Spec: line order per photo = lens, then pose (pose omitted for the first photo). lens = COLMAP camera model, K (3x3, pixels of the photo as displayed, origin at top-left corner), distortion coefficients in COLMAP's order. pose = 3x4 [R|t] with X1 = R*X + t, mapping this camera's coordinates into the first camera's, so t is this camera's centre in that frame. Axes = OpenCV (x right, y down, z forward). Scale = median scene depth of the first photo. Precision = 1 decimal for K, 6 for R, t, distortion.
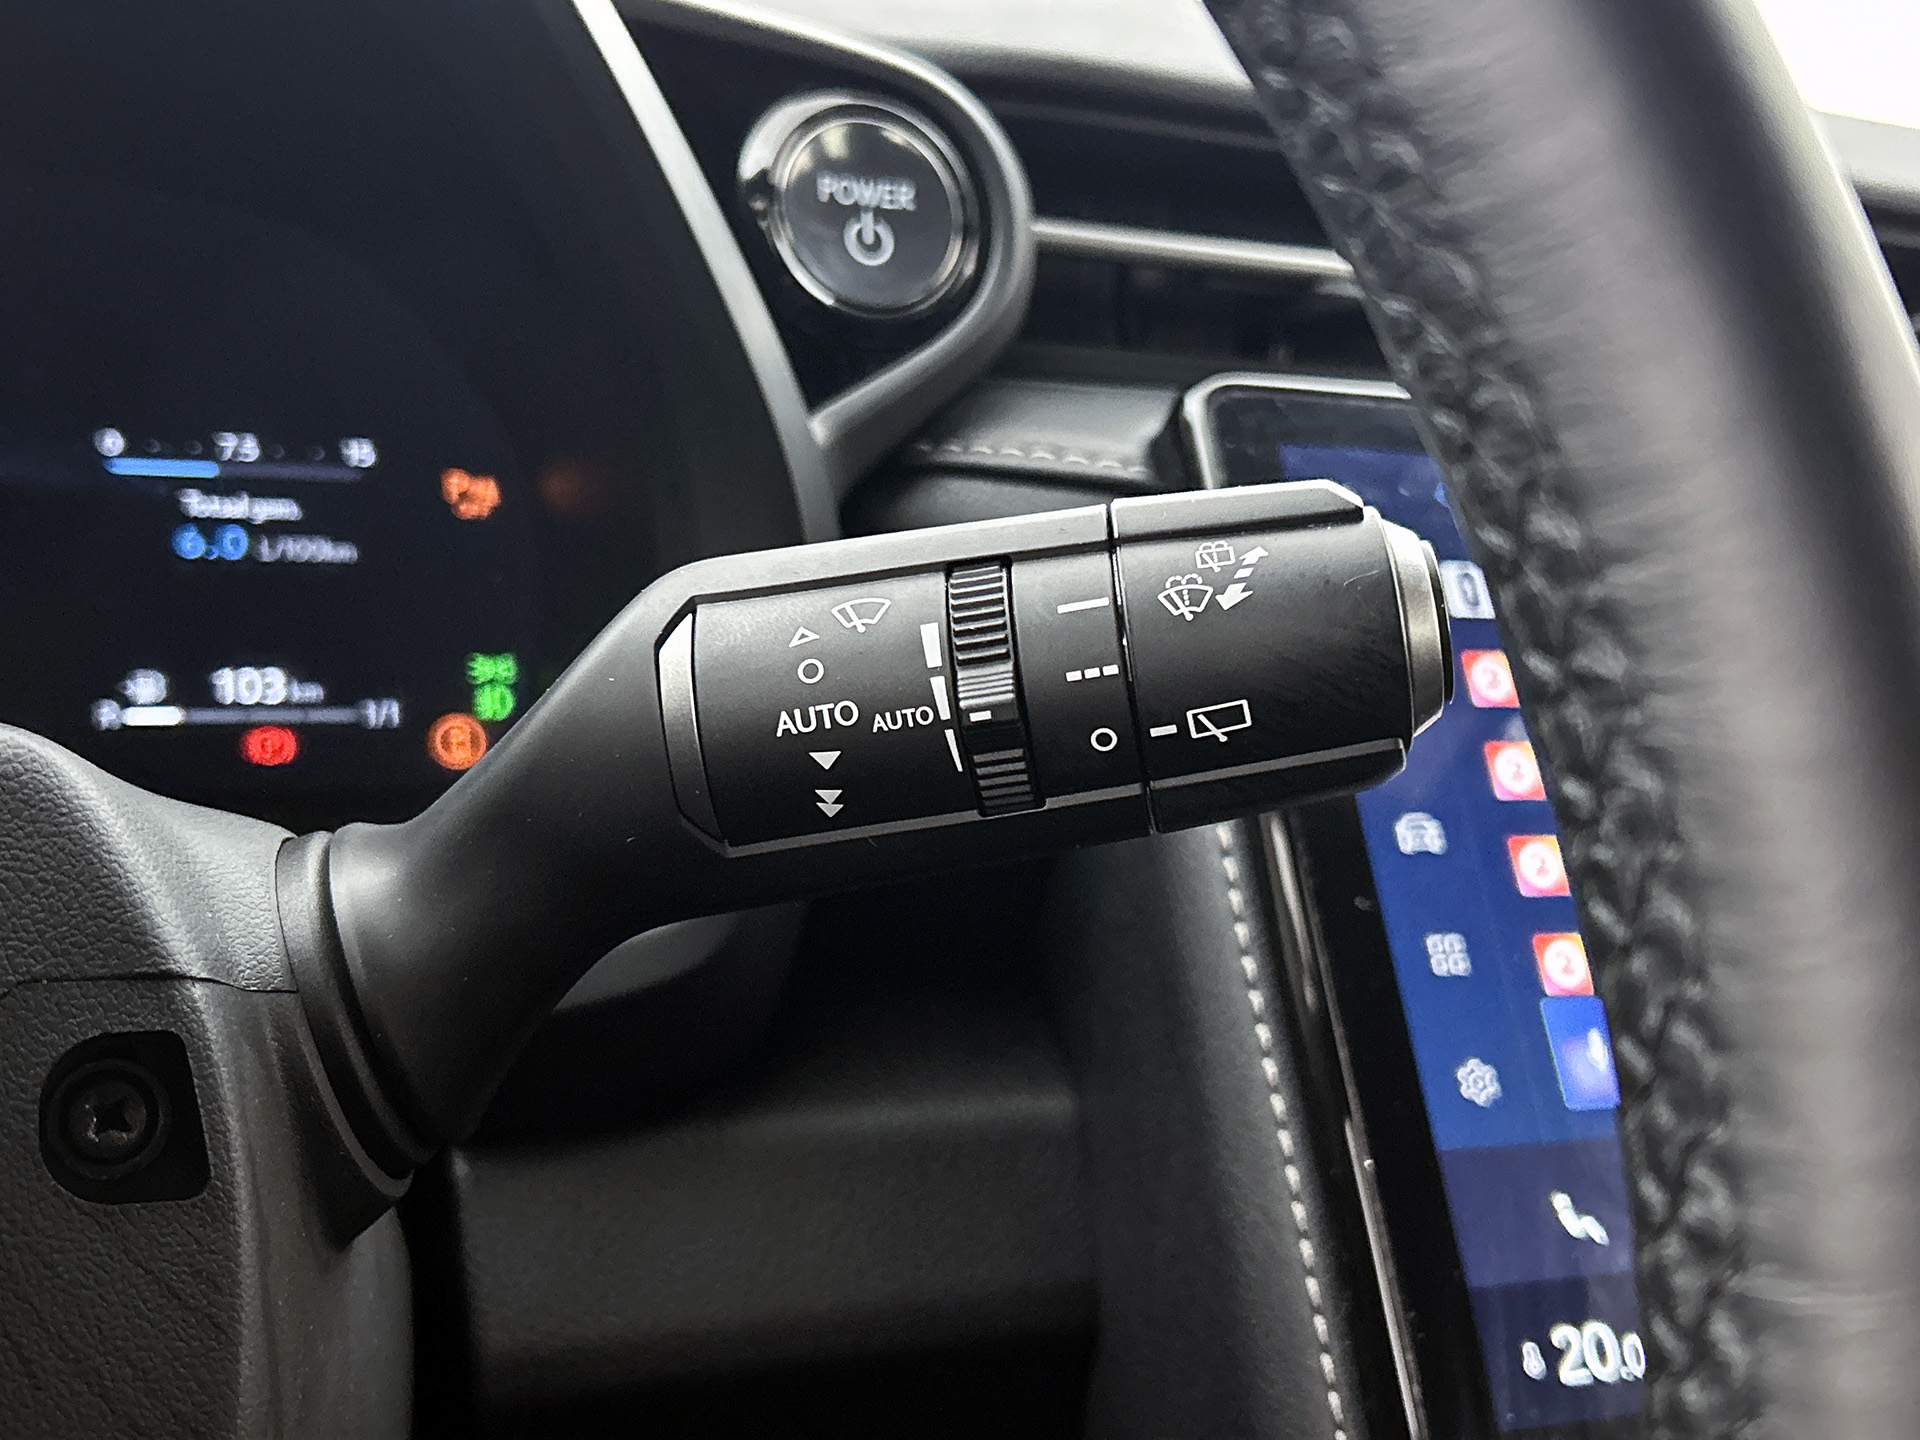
lens RADIAL K [[2187.4, 0, 959.9], [0, 2187.4, 718.1], [0, 0, 1]] dist [0.047019, 0.000000]
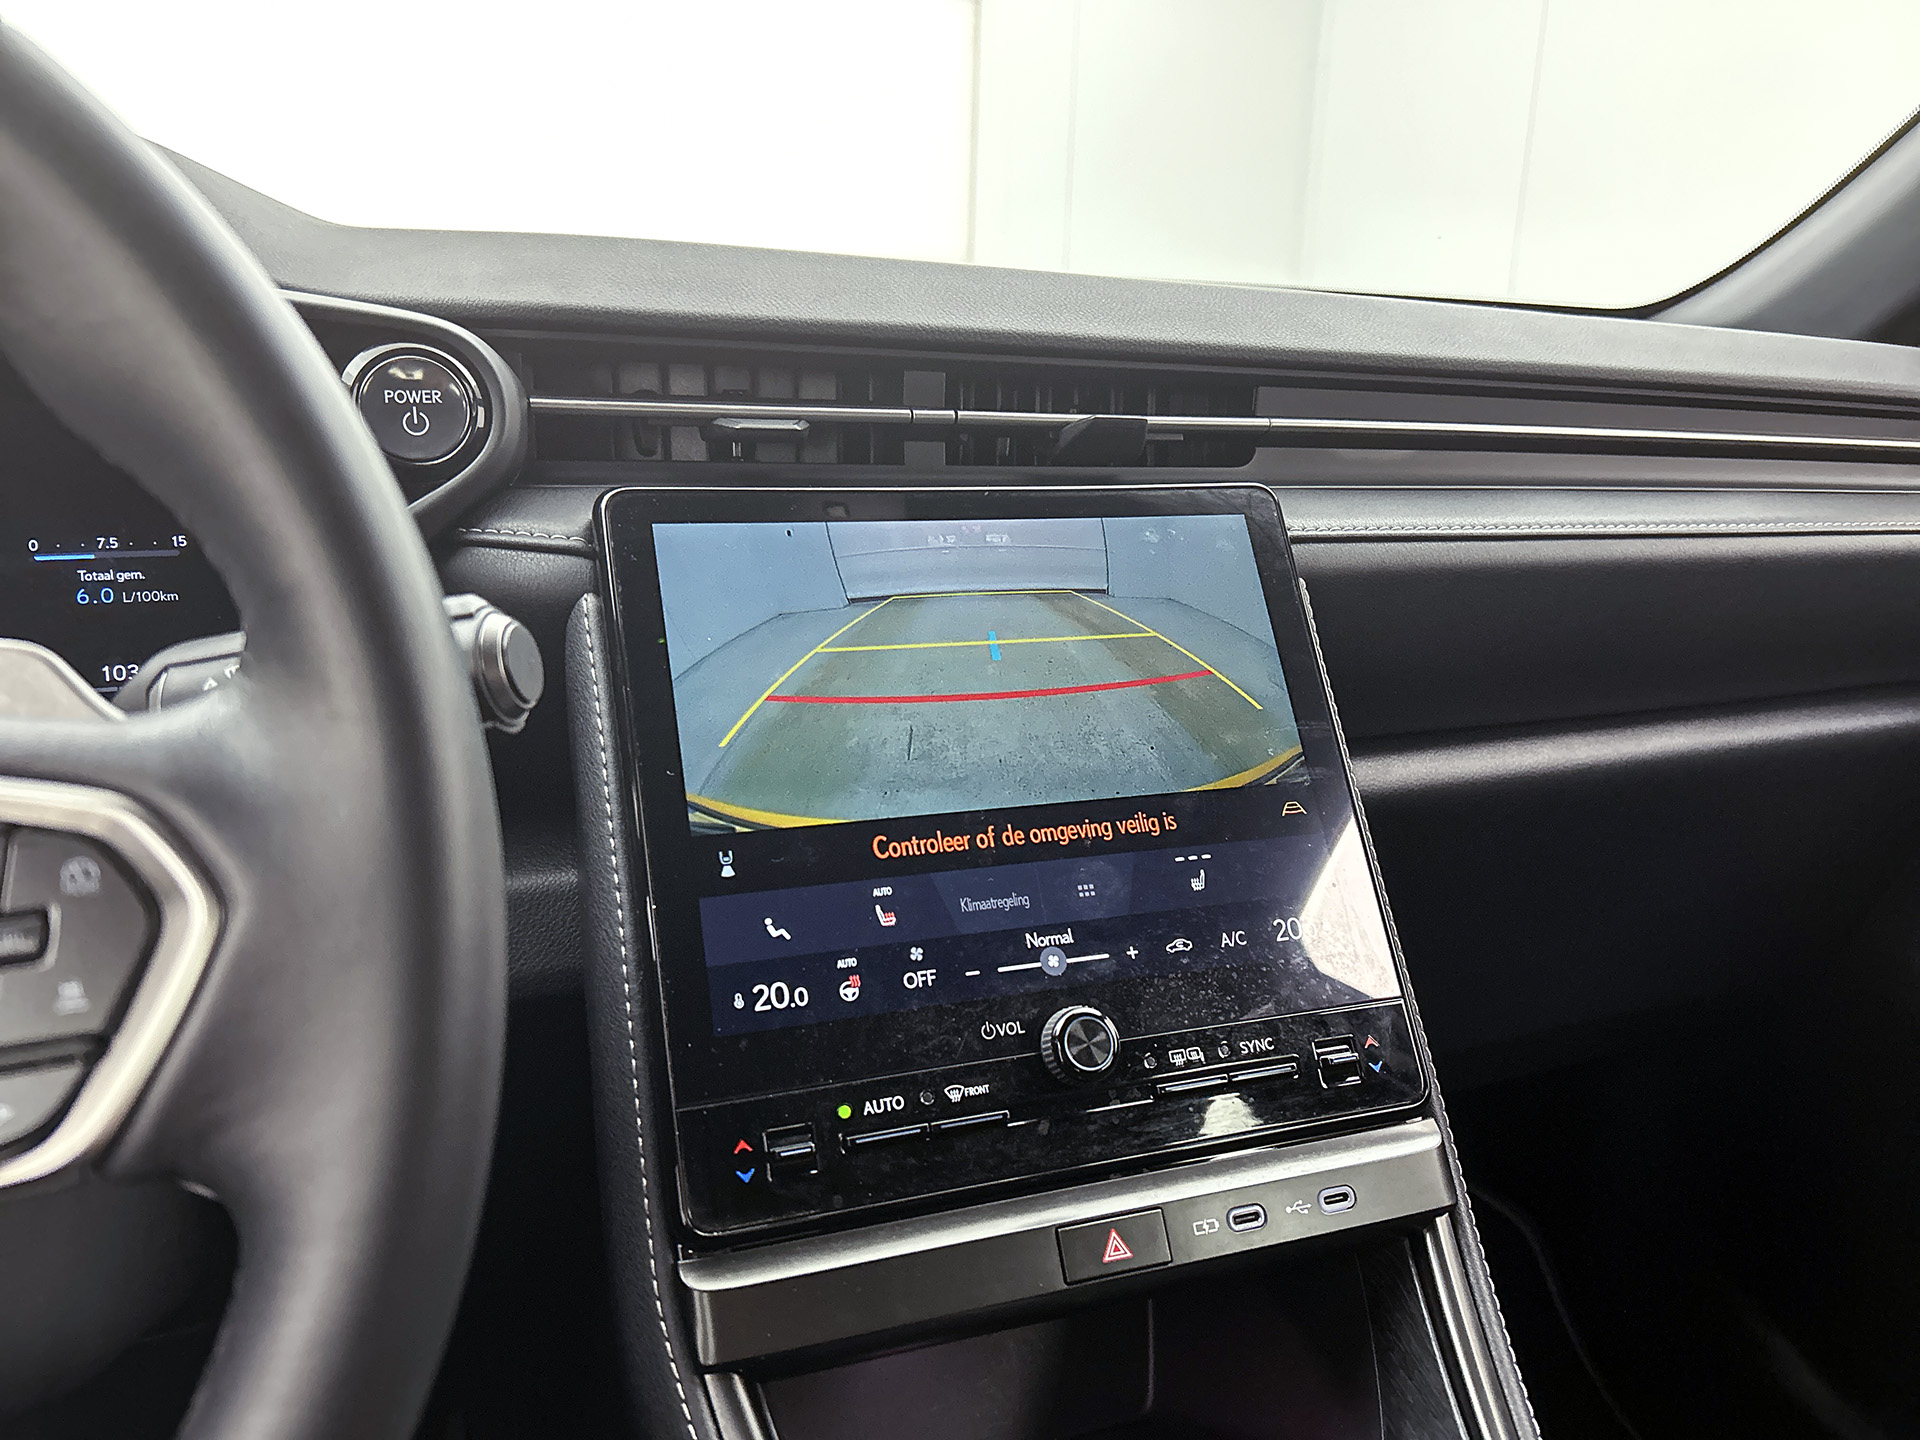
lens RADIAL K [[1467.8, 0, 953.0], [0, 1467.8, 720.3], [0, 0, 1]] dist [0.048057, -0.058467]
pose [[0.998980, -0.038246, -0.024003, 0.427381], [0.040444, 0.994264, 0.099014, -0.072775], [0.020078, -0.099884, 0.994796, -0.251619]]
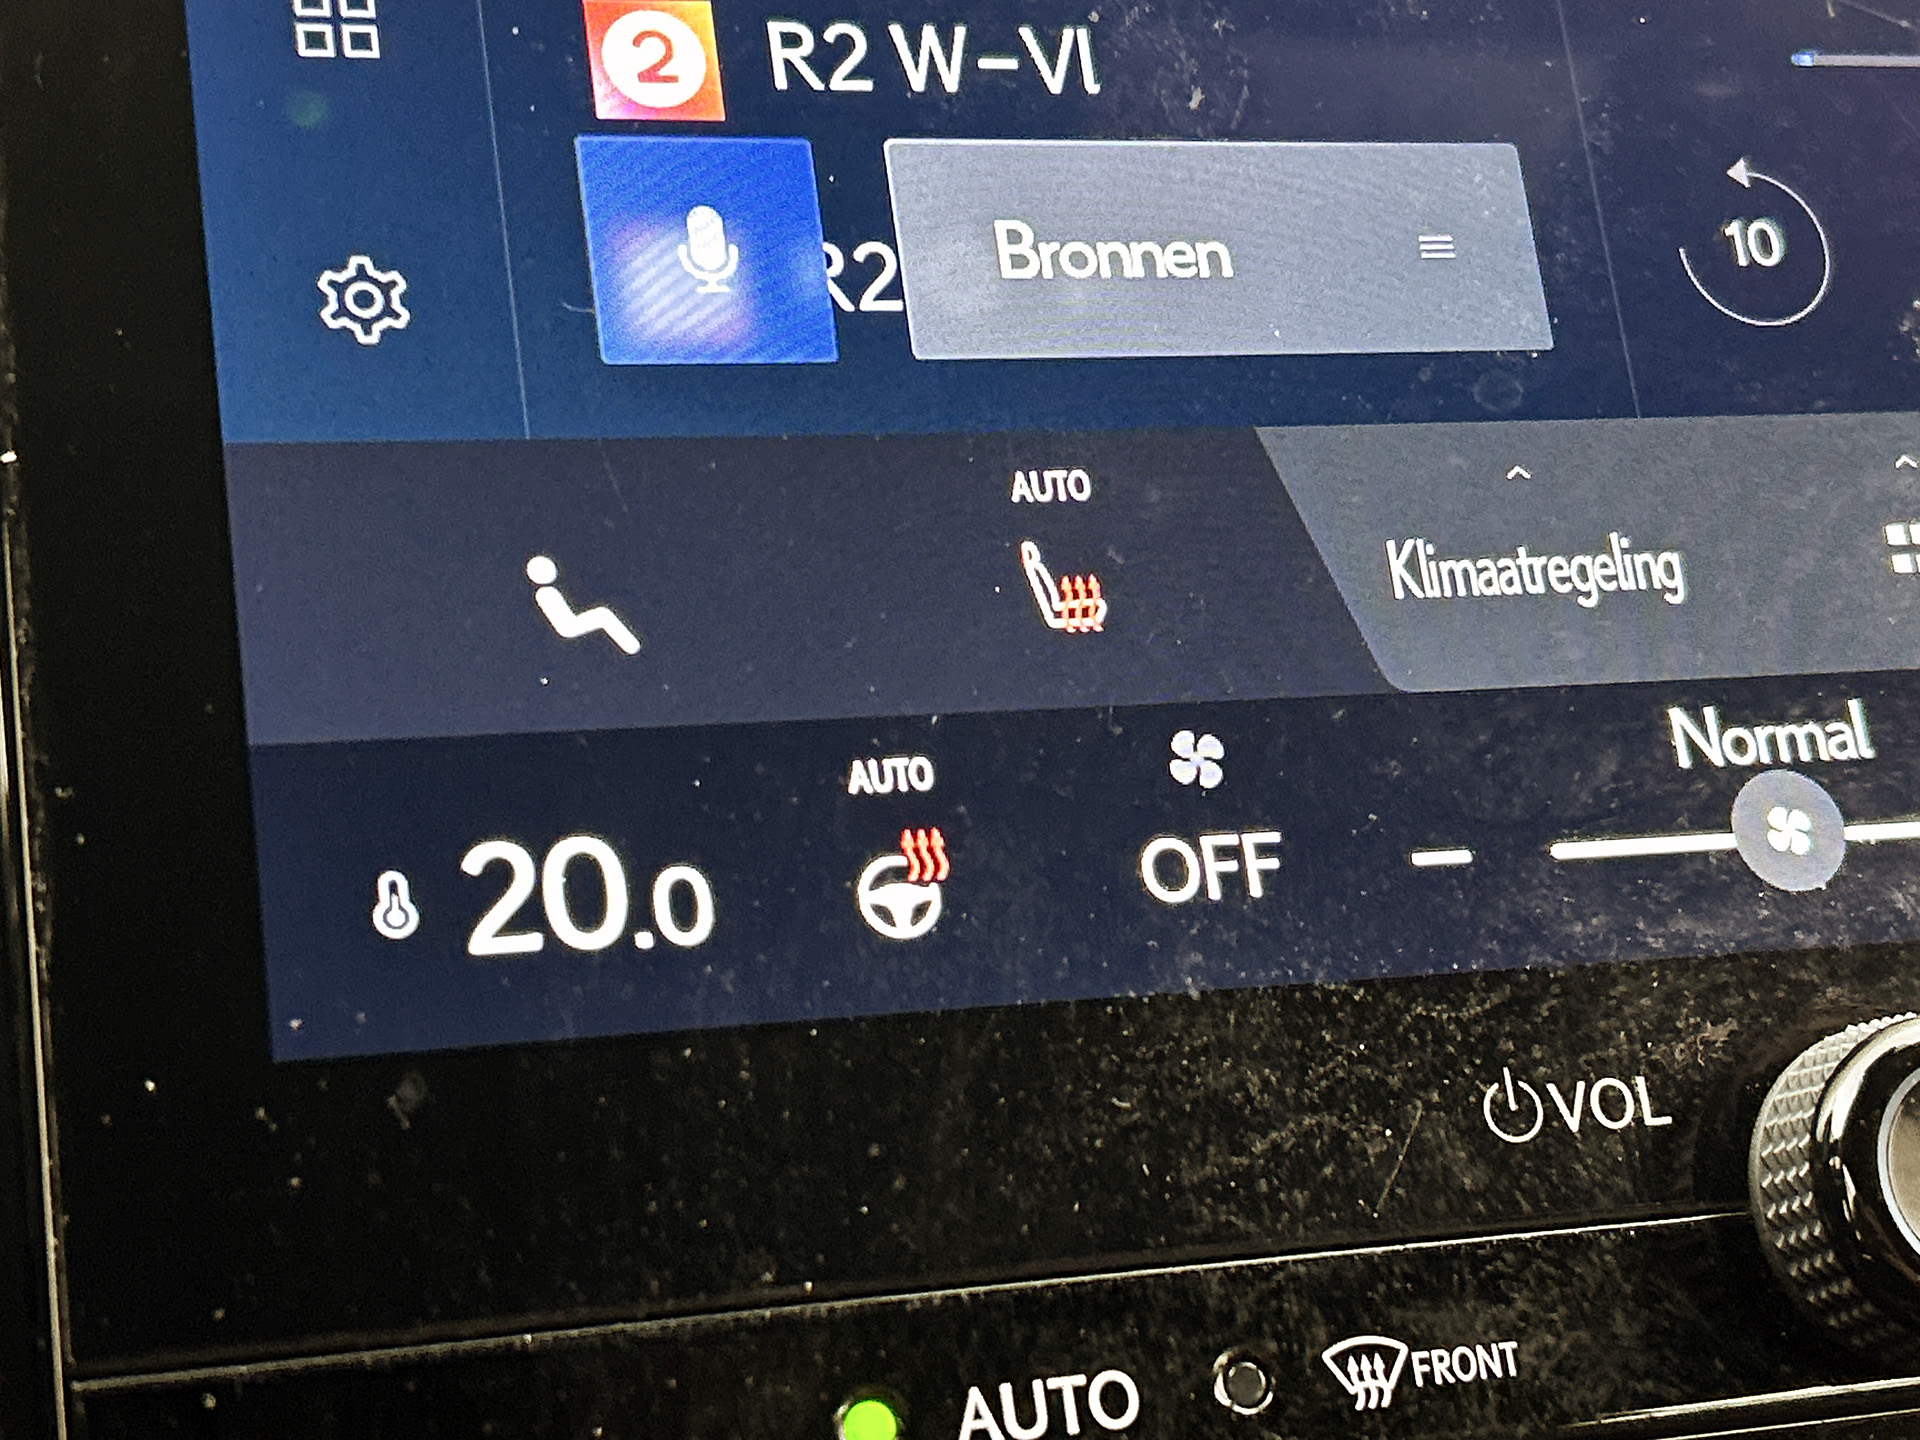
lens RADIAL K [[3542.6, 0, 967.1], [0, 3542.6, 728.6], [0, 0, 1]] dist [0.132072, 0.000000]
pose [[0.998304, -0.009520, -0.057427, 0.356200], [0.016396, 0.992580, 0.120480, 0.151047], [0.055854, -0.121218, 0.991053, 0.277357]]
